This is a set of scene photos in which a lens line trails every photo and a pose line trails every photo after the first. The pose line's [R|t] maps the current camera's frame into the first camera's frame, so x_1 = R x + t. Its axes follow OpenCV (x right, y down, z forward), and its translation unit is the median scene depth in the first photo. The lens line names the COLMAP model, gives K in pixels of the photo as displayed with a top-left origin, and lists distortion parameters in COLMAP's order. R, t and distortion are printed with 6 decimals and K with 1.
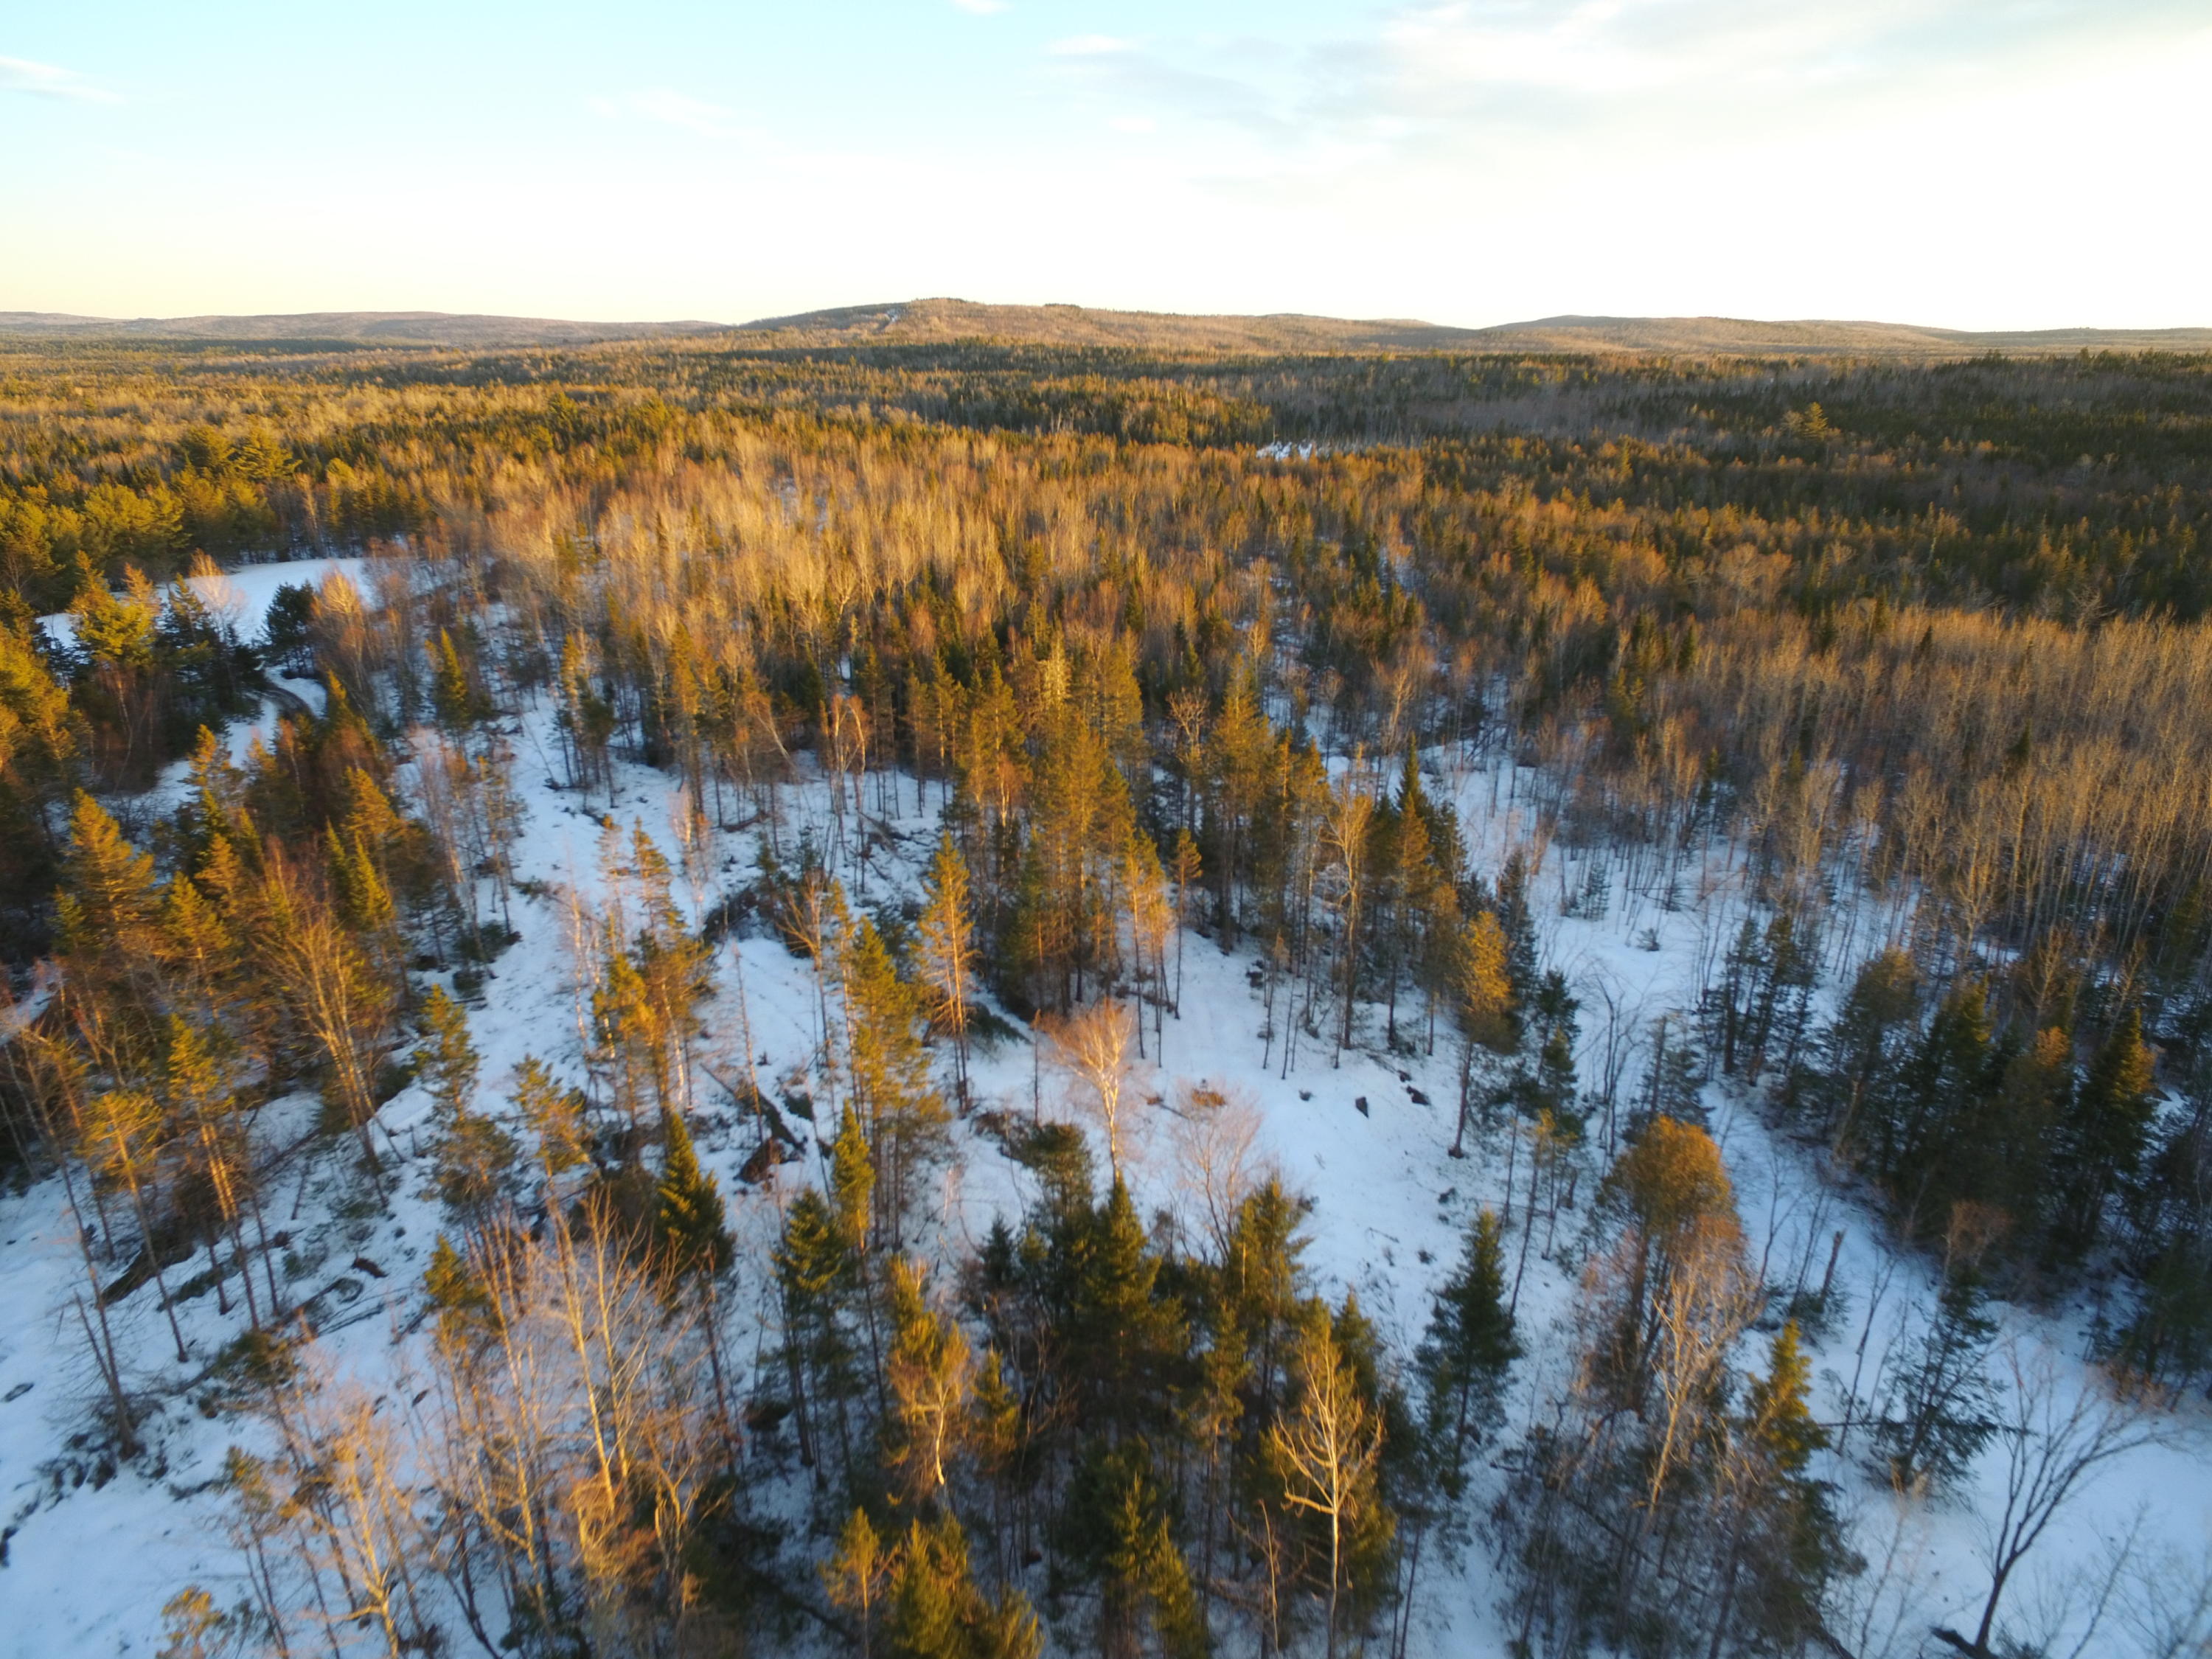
lens RADIAL K [[1281.8, 0, 1104.8], [0, 1281.8, 817.3], [0, 0, 1]] dist [-0.022767, 0.023130]
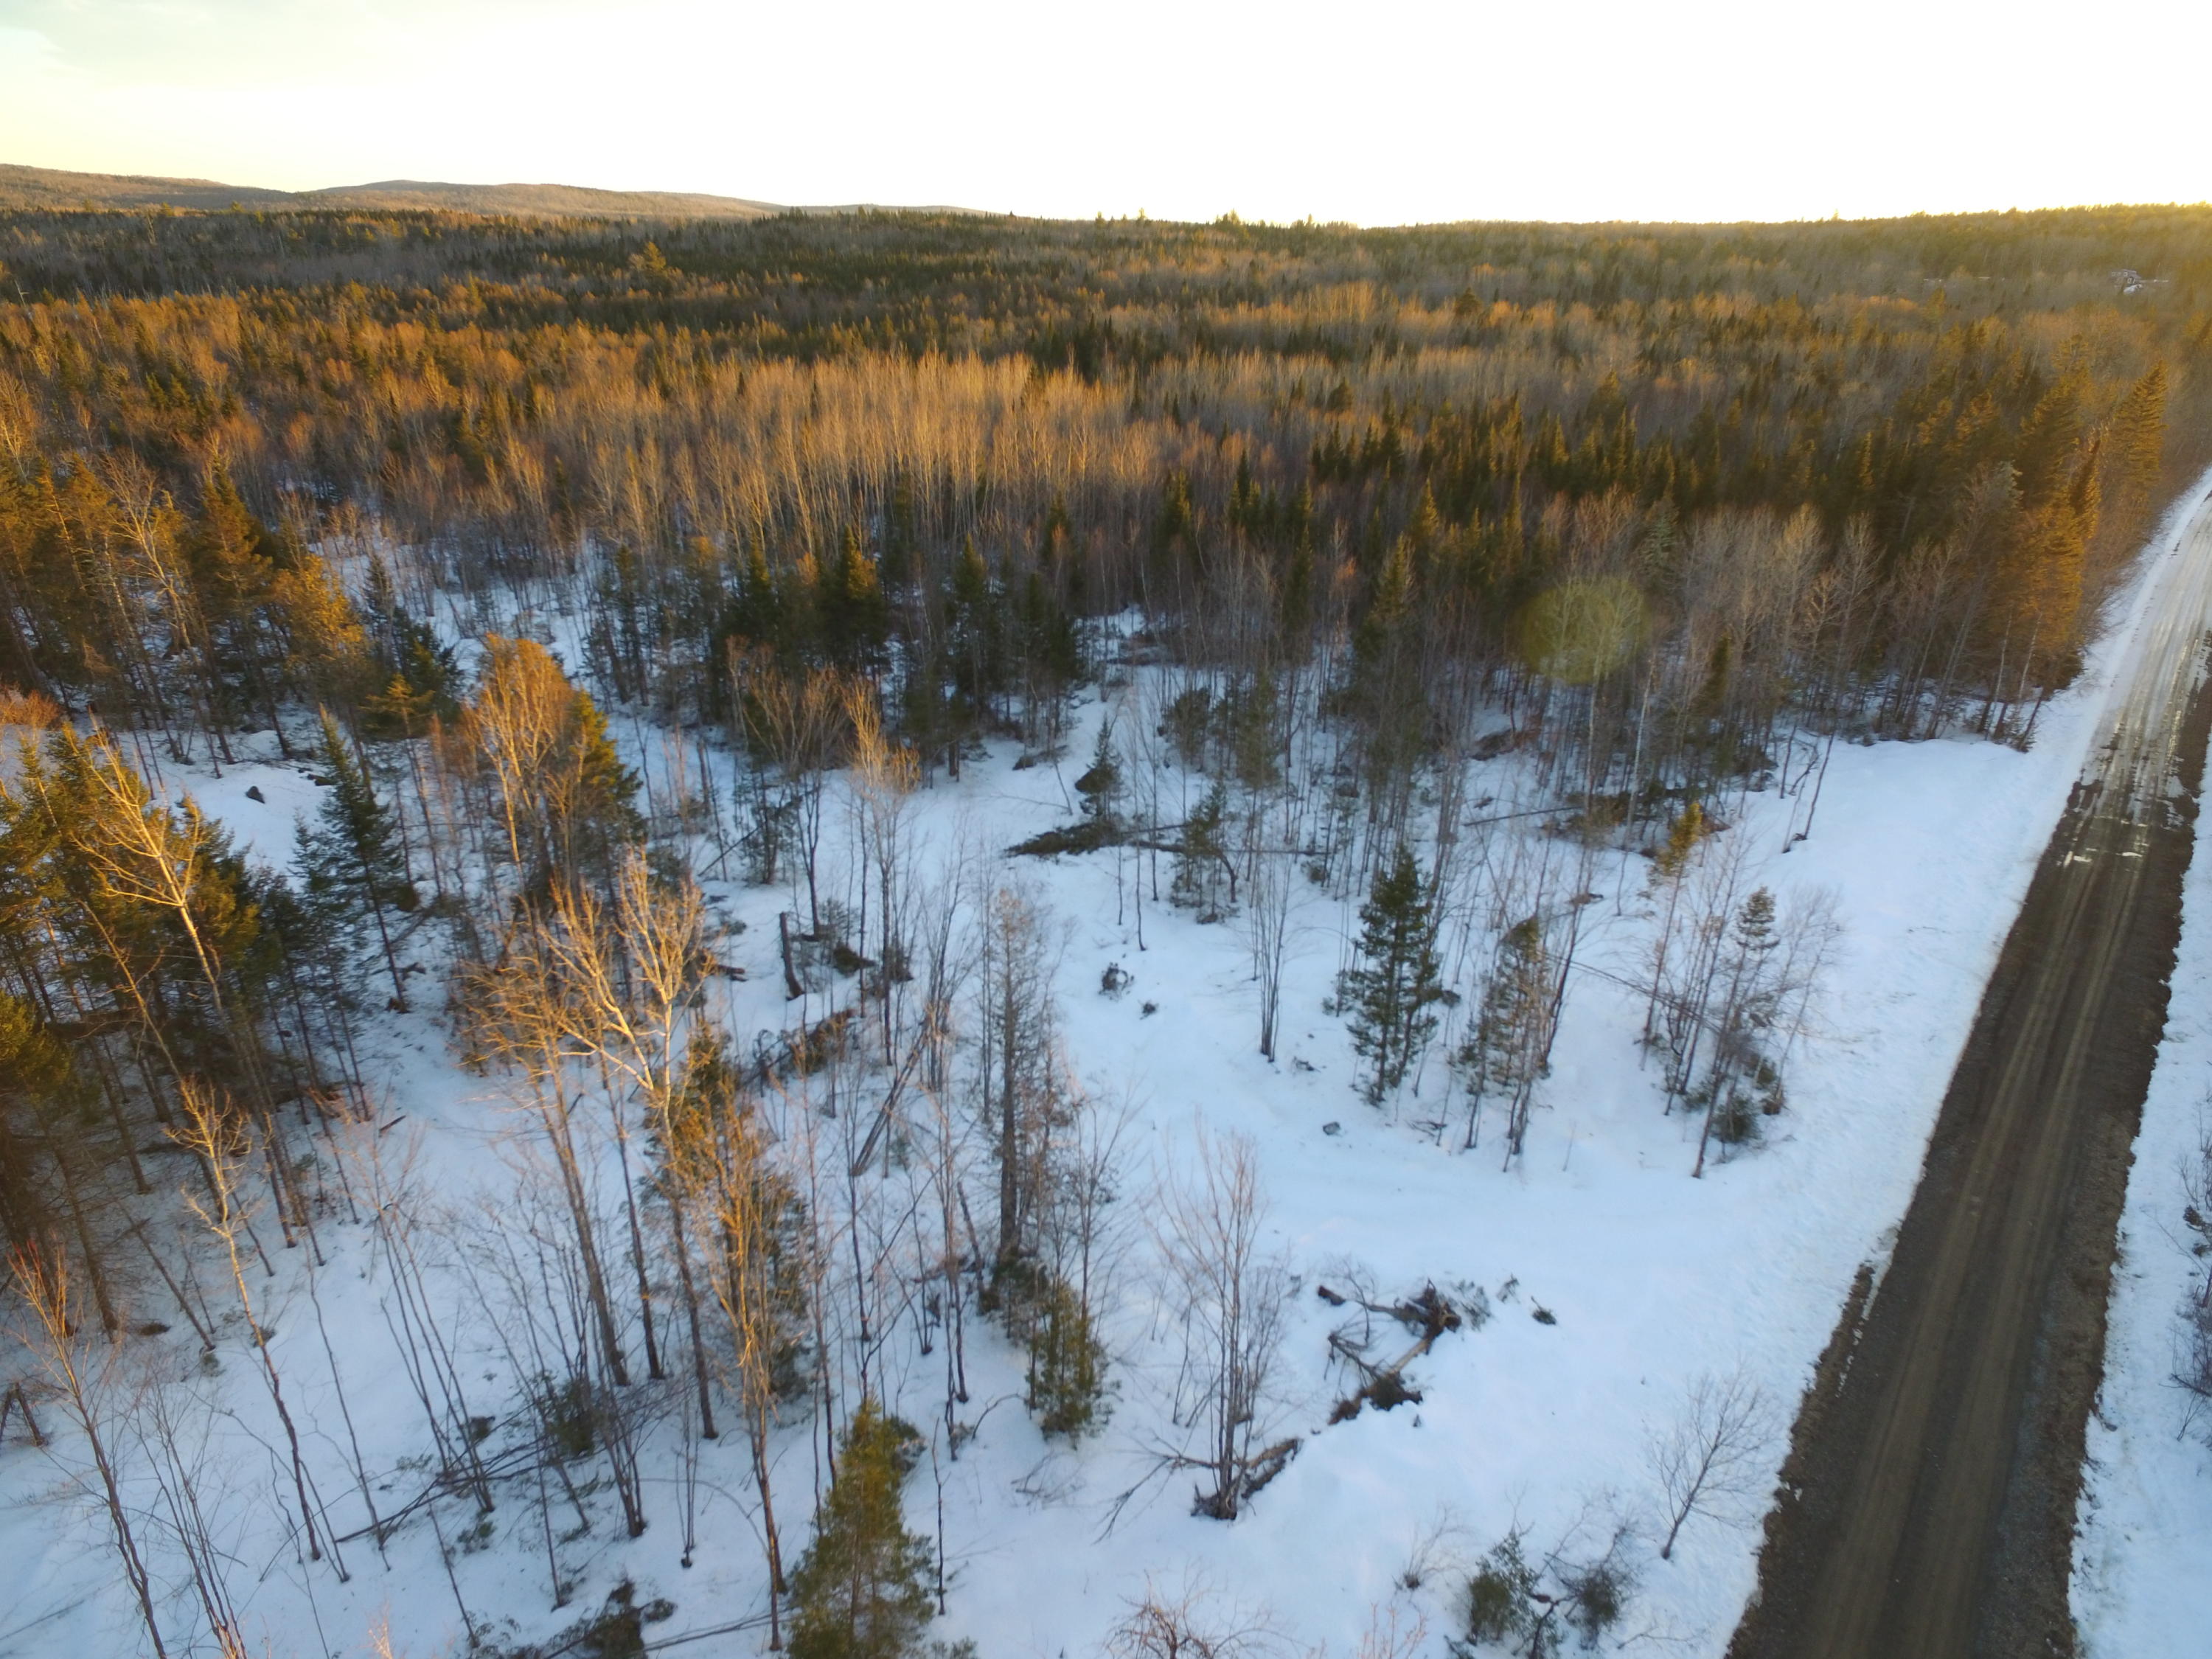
lens RADIAL K [[1281.8, 0, 1104.8], [0, 1281.8, 817.3], [0, 0, 1]] dist [-0.022767, 0.023130]
pose [[0.707299, -0.292169, 0.643712, 0.014082], [0.236336, 0.955929, 0.174196, 0.107969], [-0.666238, 0.028924, 0.745178, -0.073481]]
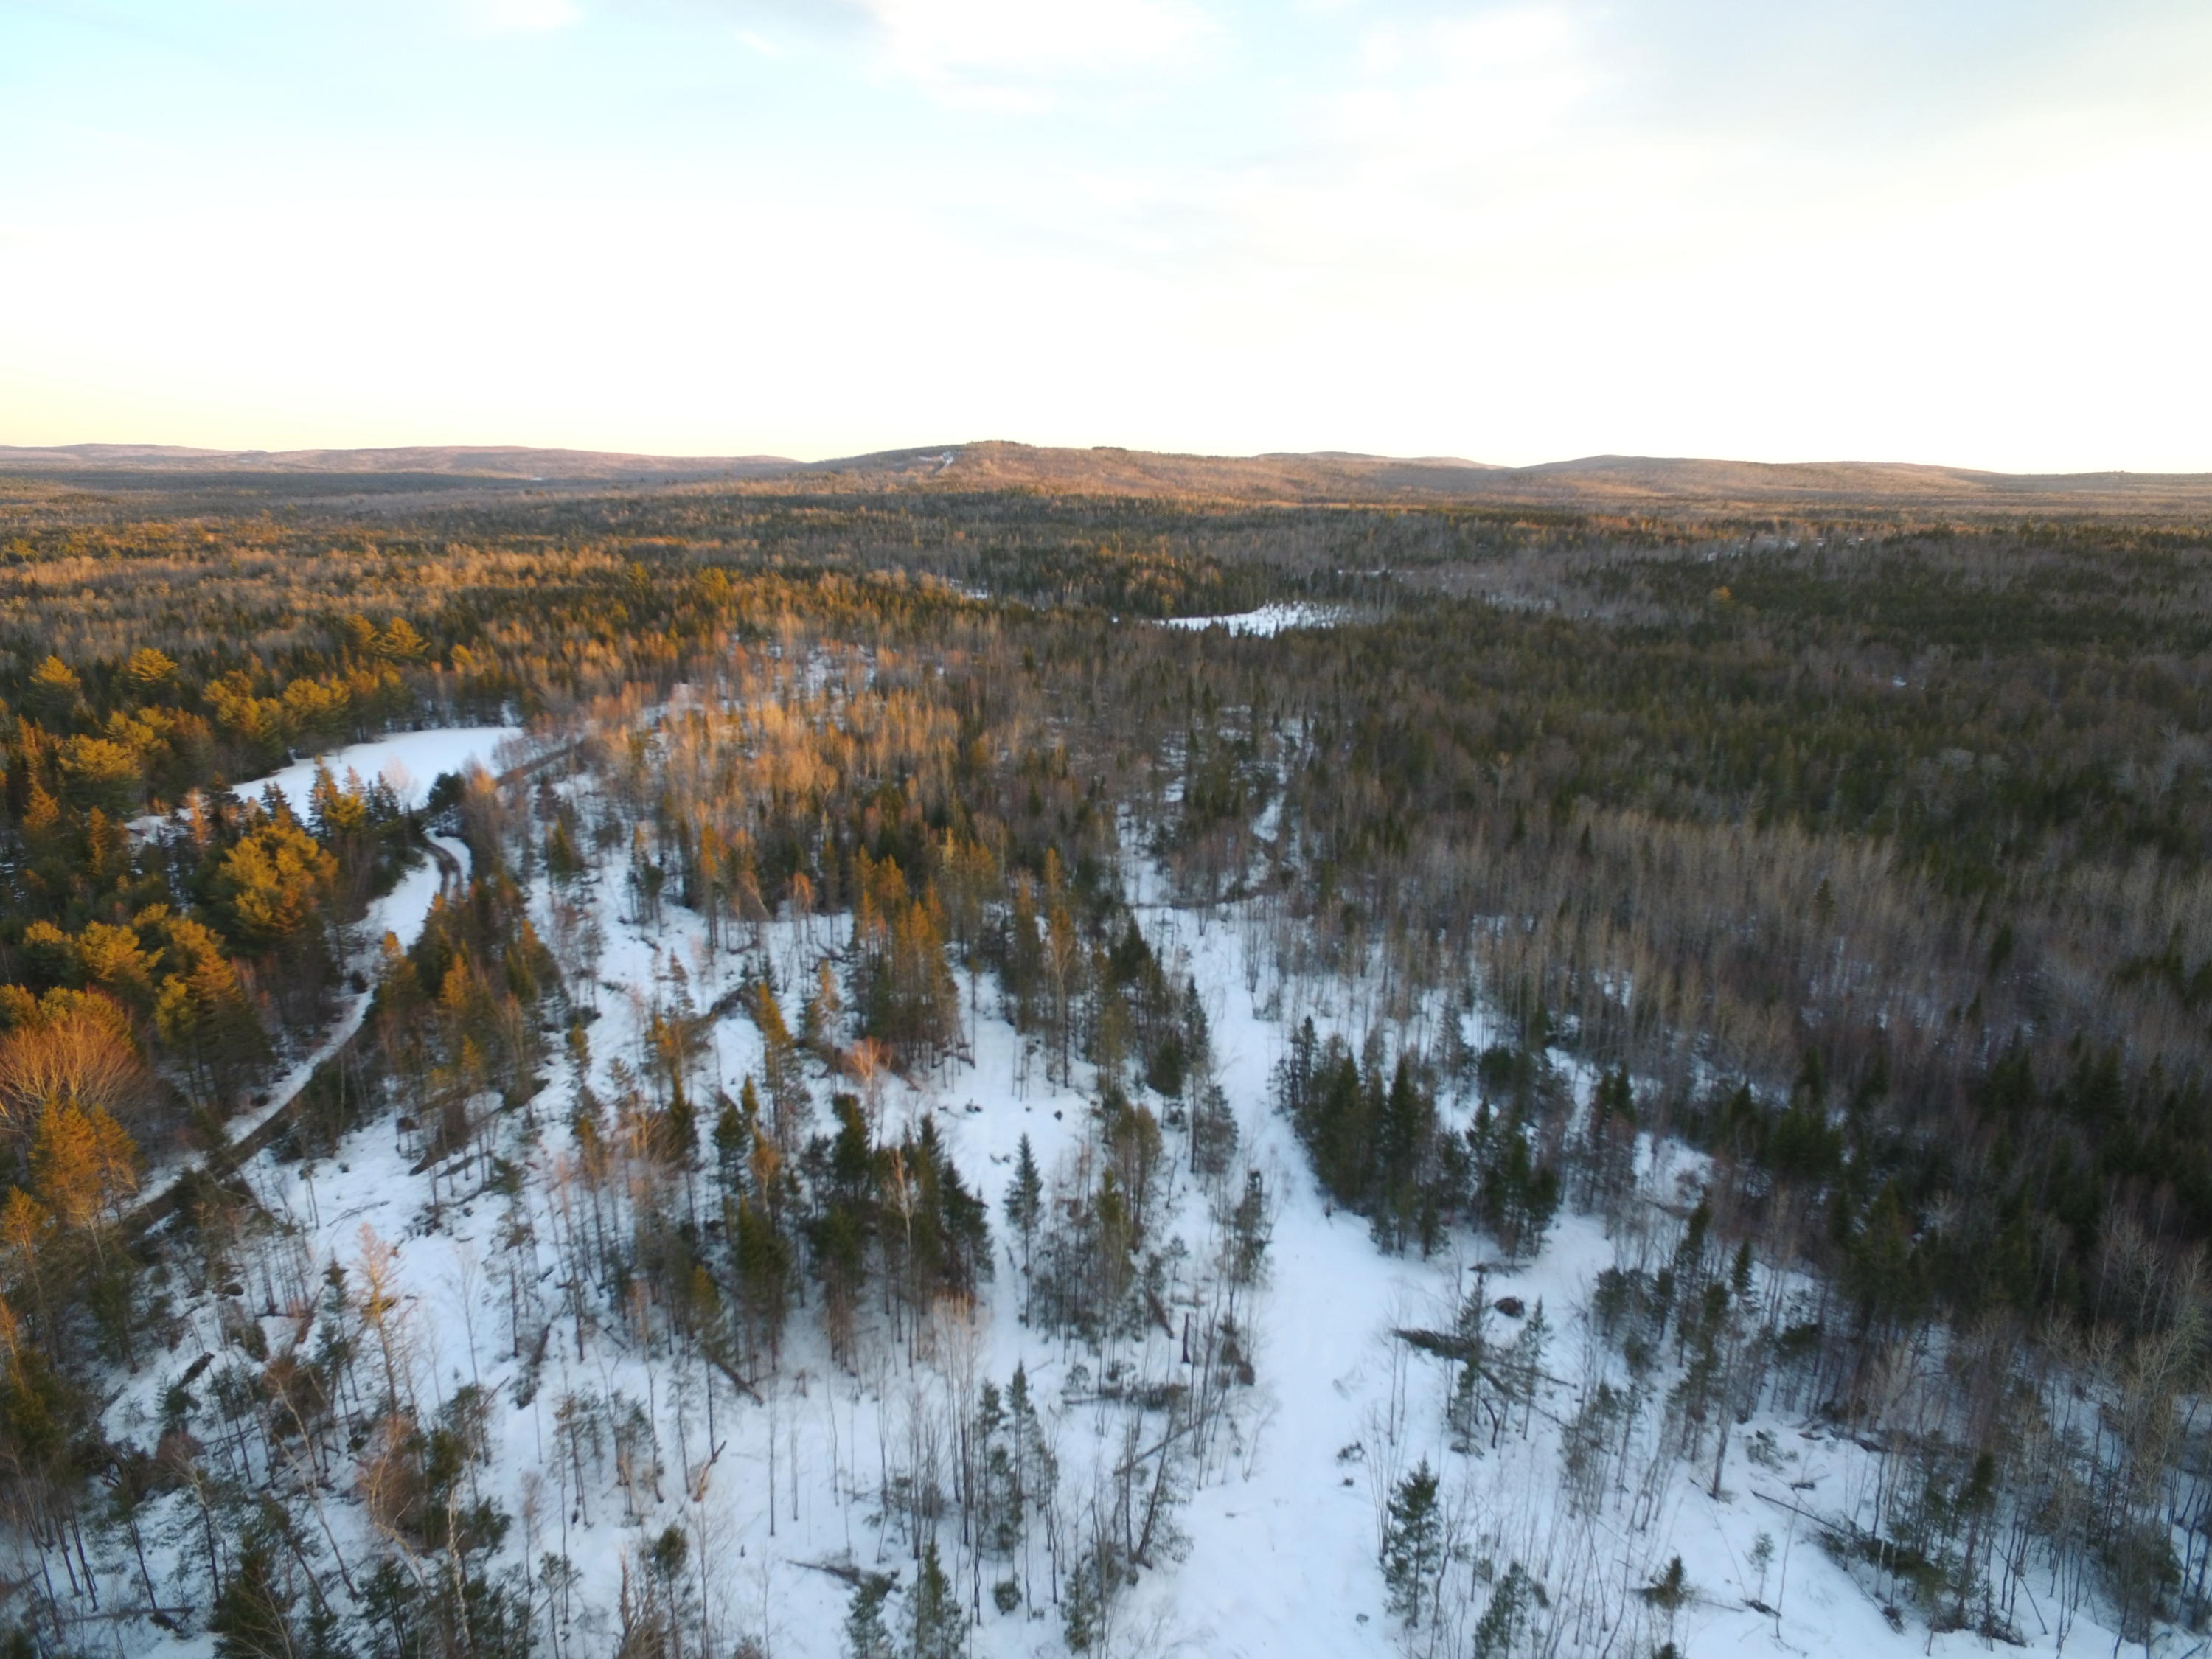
lens RADIAL K [[1281.8, 0, 1104.8], [0, 1281.8, 817.3], [0, 0, 1]] dist [-0.022767, 0.023130]
pose [[0.999173, 0.015002, -0.037785, 0.159092], [-0.018465, 0.995491, -0.093045, -0.013071], [0.036218, 0.093666, 0.994945, -0.406523]]
